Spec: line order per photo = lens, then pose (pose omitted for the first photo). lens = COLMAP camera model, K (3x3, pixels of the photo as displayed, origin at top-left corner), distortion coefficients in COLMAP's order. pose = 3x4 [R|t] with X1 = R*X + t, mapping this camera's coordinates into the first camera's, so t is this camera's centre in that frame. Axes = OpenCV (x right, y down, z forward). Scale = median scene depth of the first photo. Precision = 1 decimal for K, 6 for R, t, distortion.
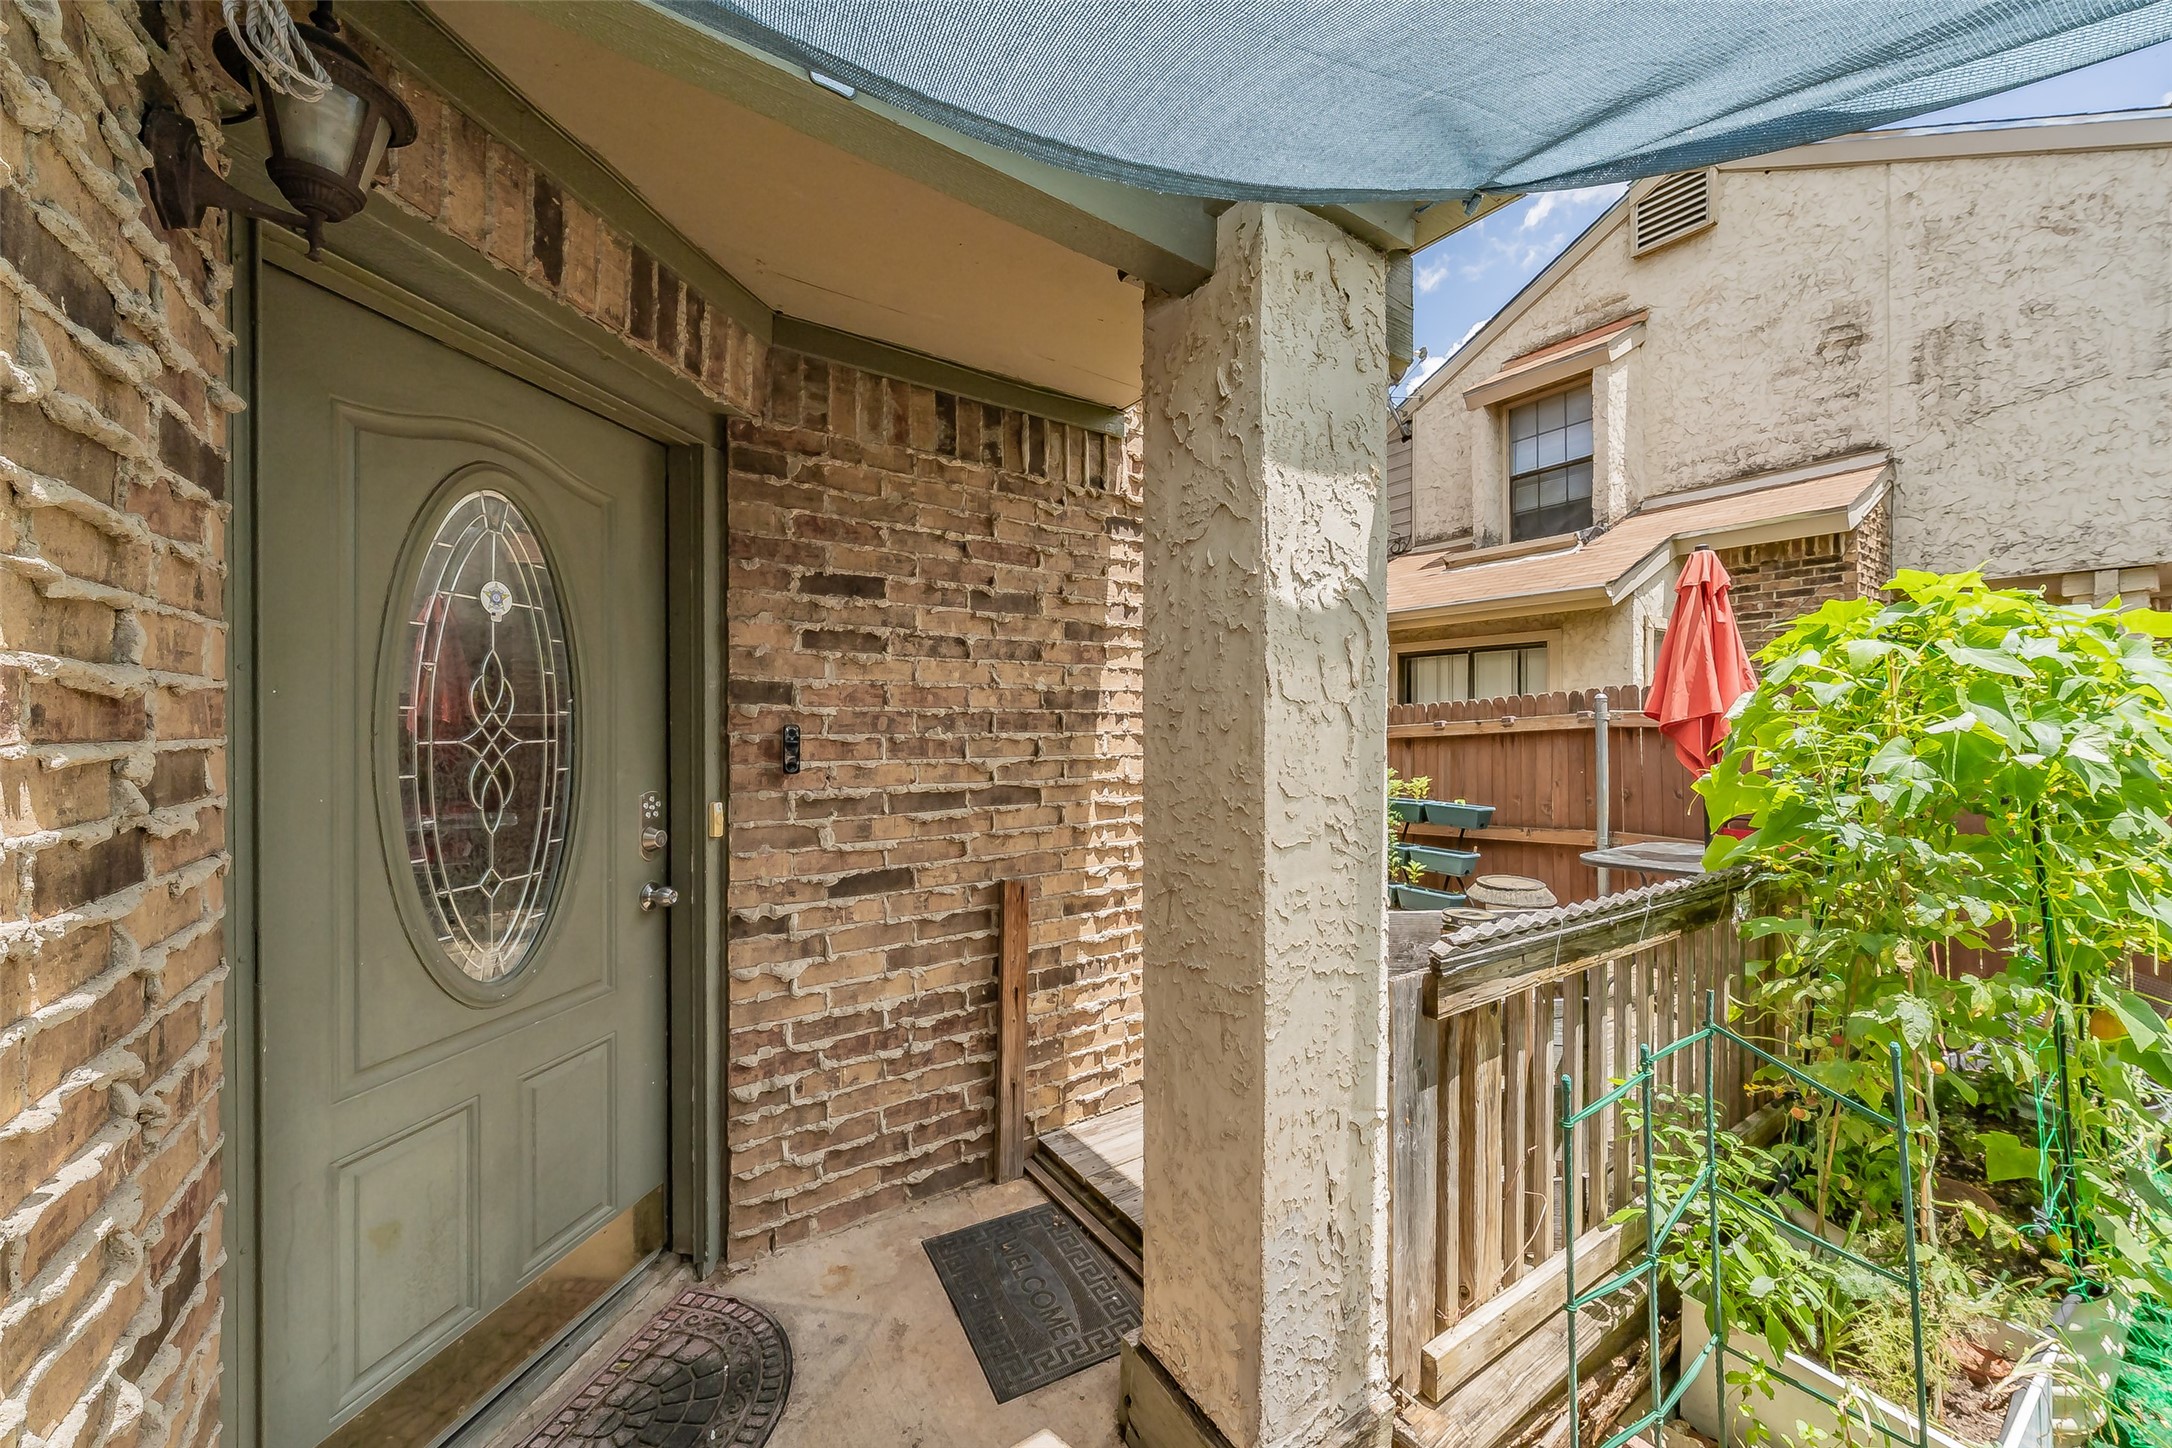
lens RADIAL K [[762.0, 0, 1129.6], [0, 762.0, 723.9], [0, 0, 1]] dist [0.001186, 0.000249]
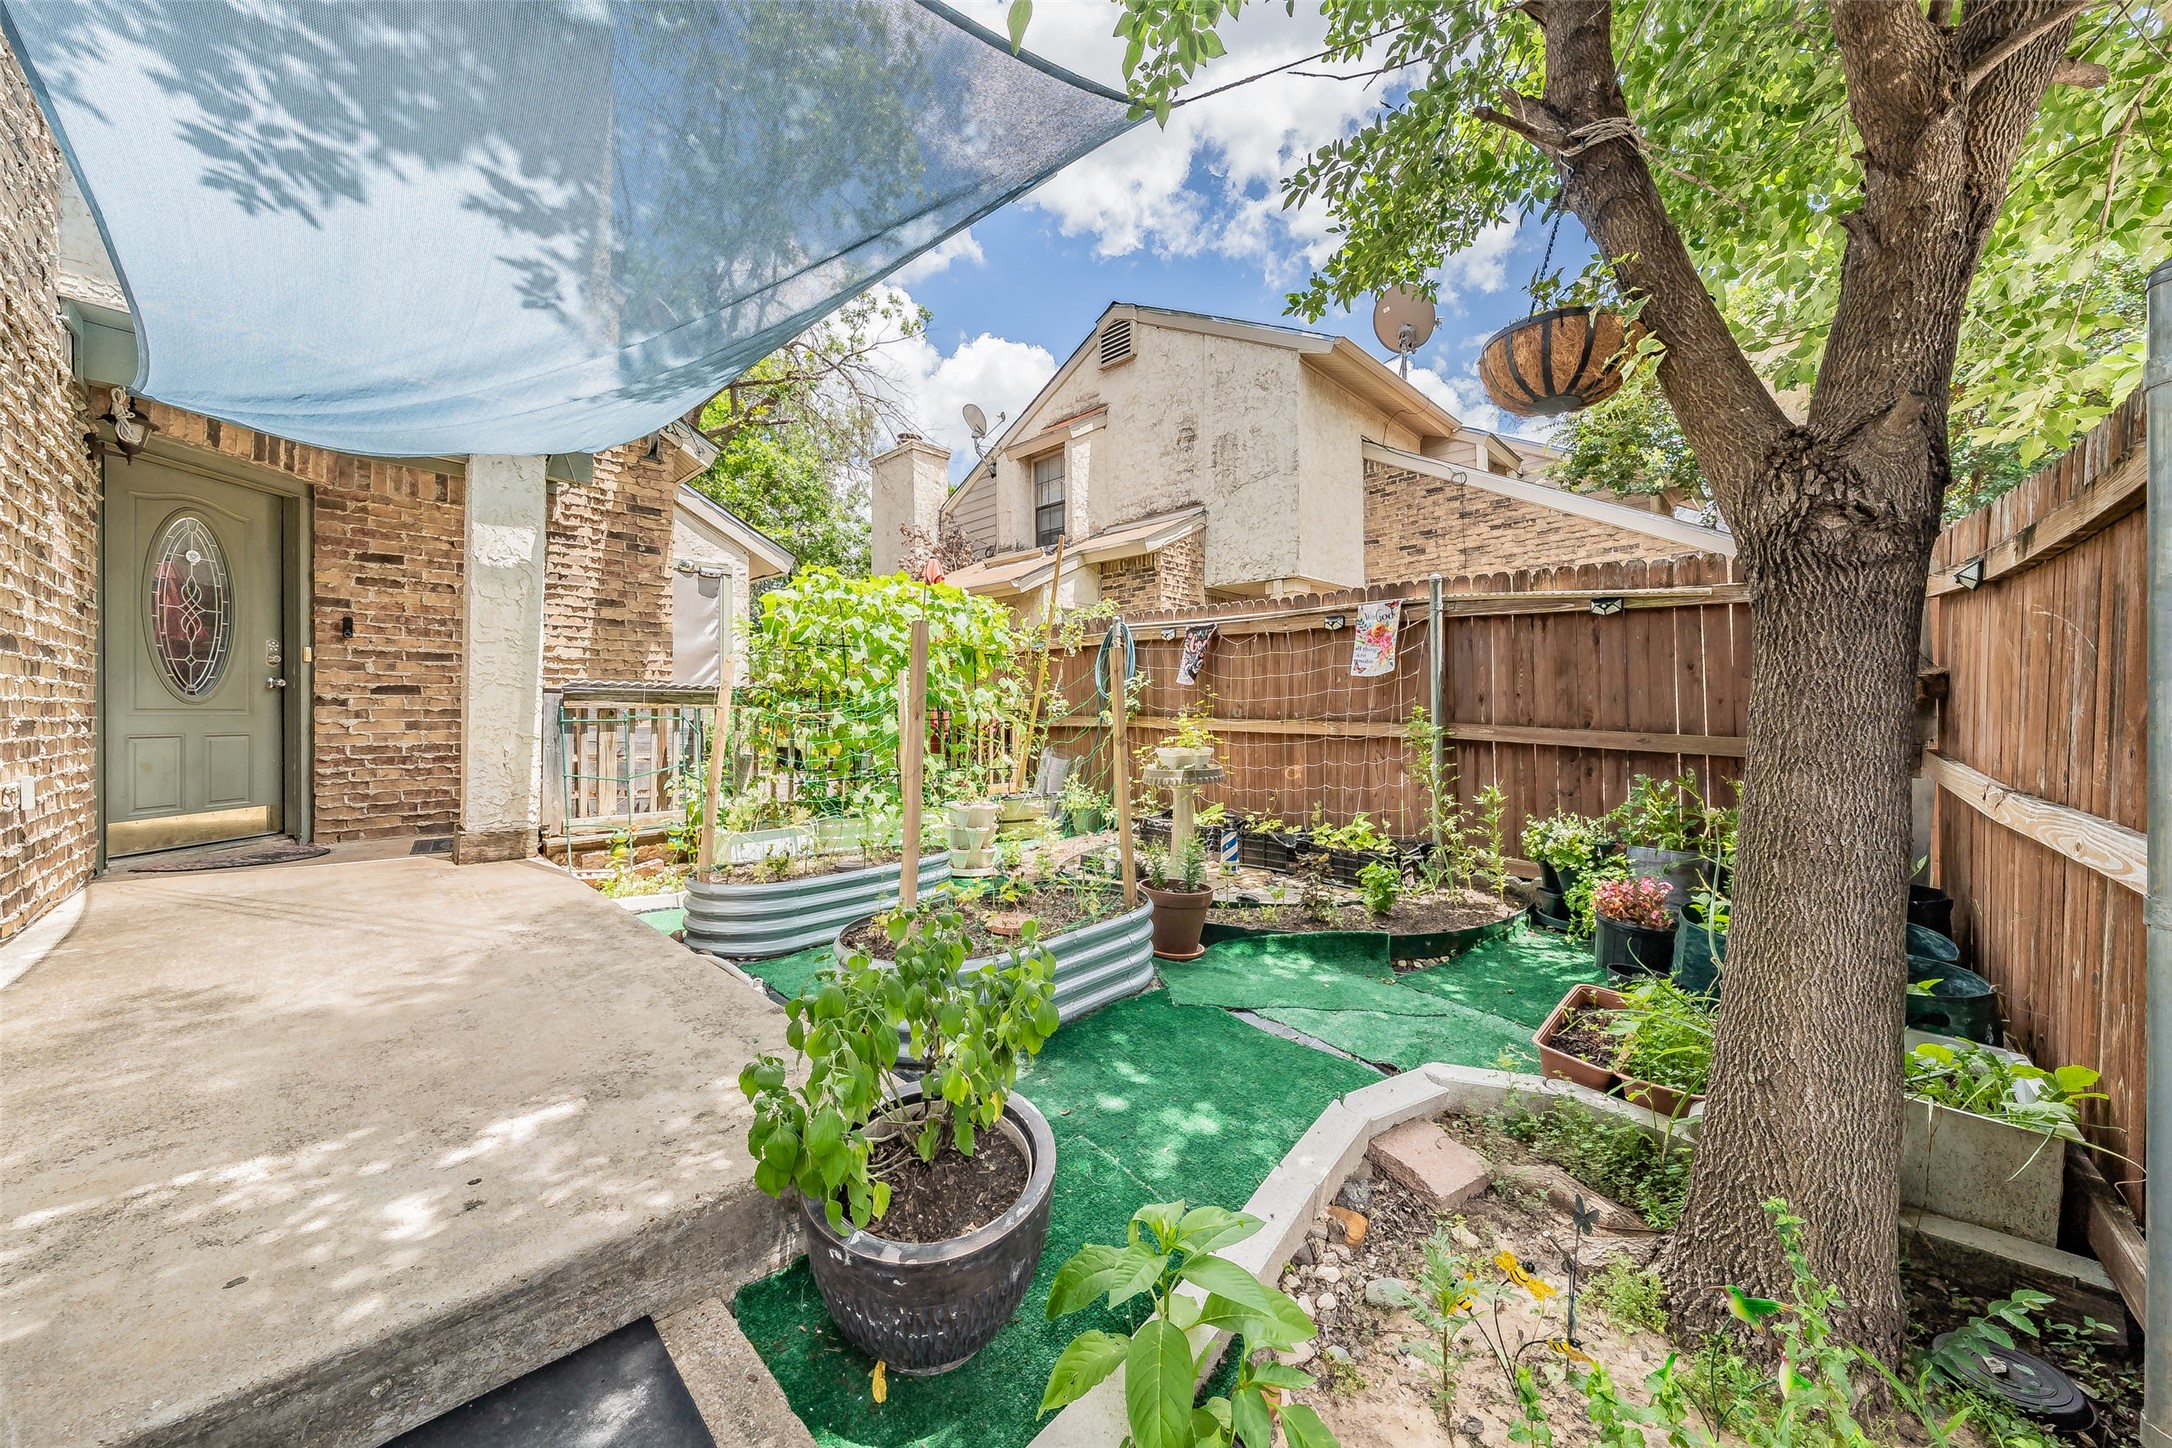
lens RADIAL K [[756.8, 0, 1126.9], [0, 756.8, 722.0], [0, 0, 1]] dist [-0.000533, -0.000075]
pose [[0.987248, 0.001510, 0.159181, 0.623886], [-0.001324, 0.999998, -0.001279, 0.130596], [-0.159182, 0.001052, 0.987249, -0.674382]]
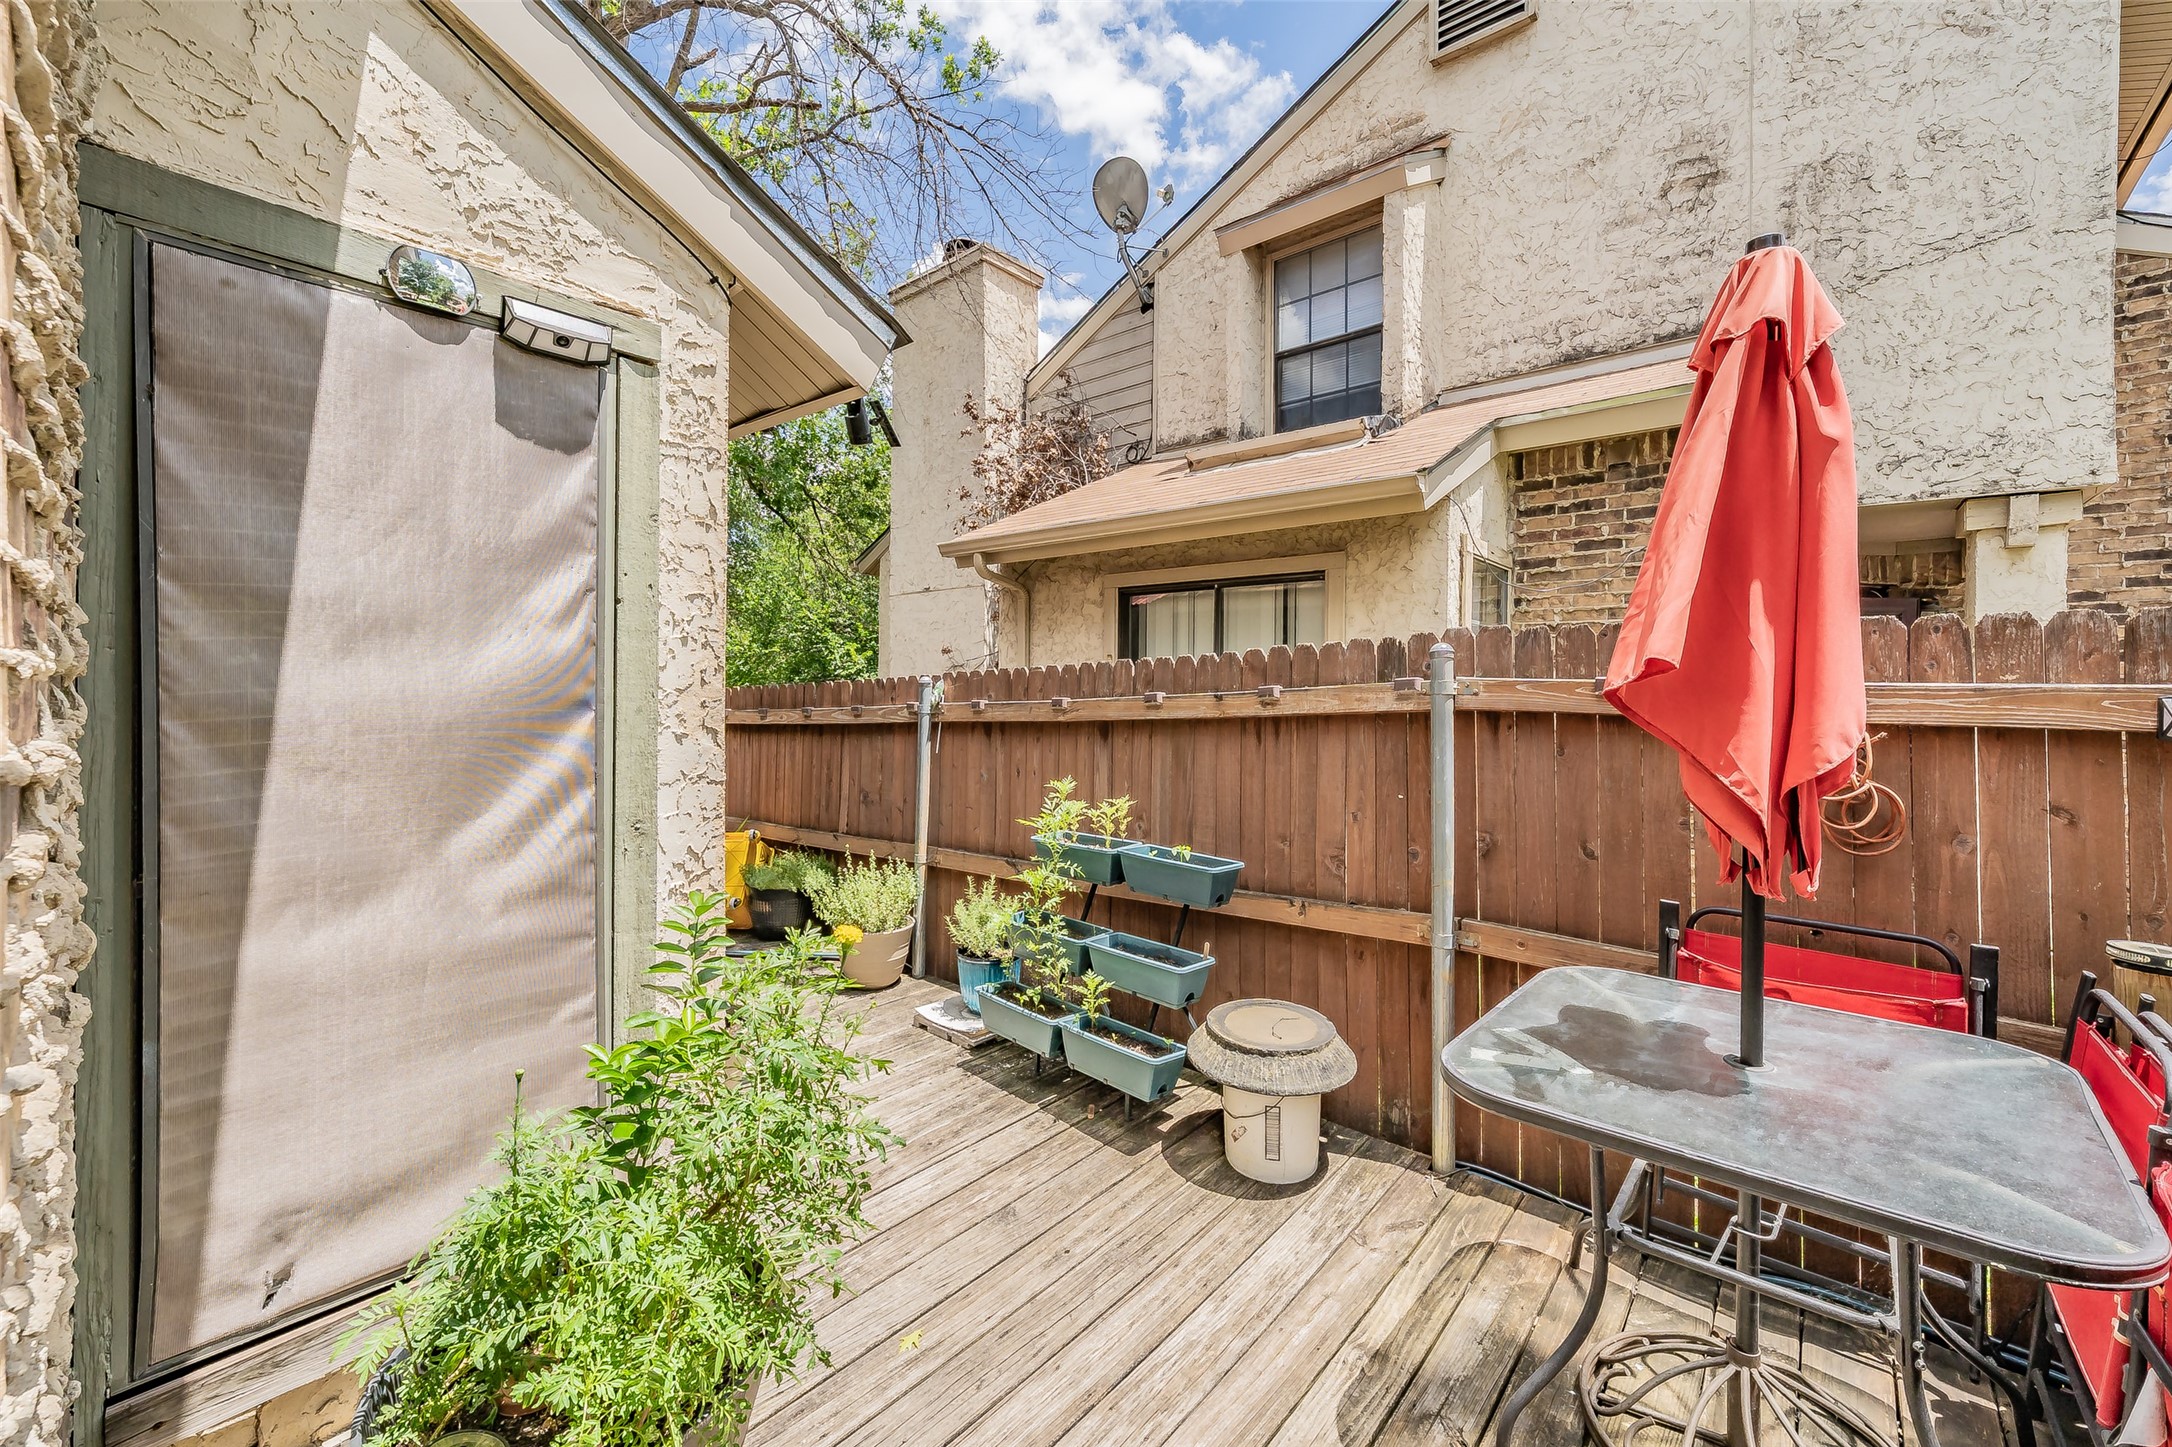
lens RADIAL K [[762.0, 0, 1082.0], [0, 762.0, 686.0], [0, 0, 1]] dist [0.001186, 0.000249]
pose [[0.975689, 0.010994, 0.218882, 0.231612], [-0.011012, 0.999939, -0.001138, -0.006674], [-0.218882, -0.001300, 0.975751, 0.467172]]
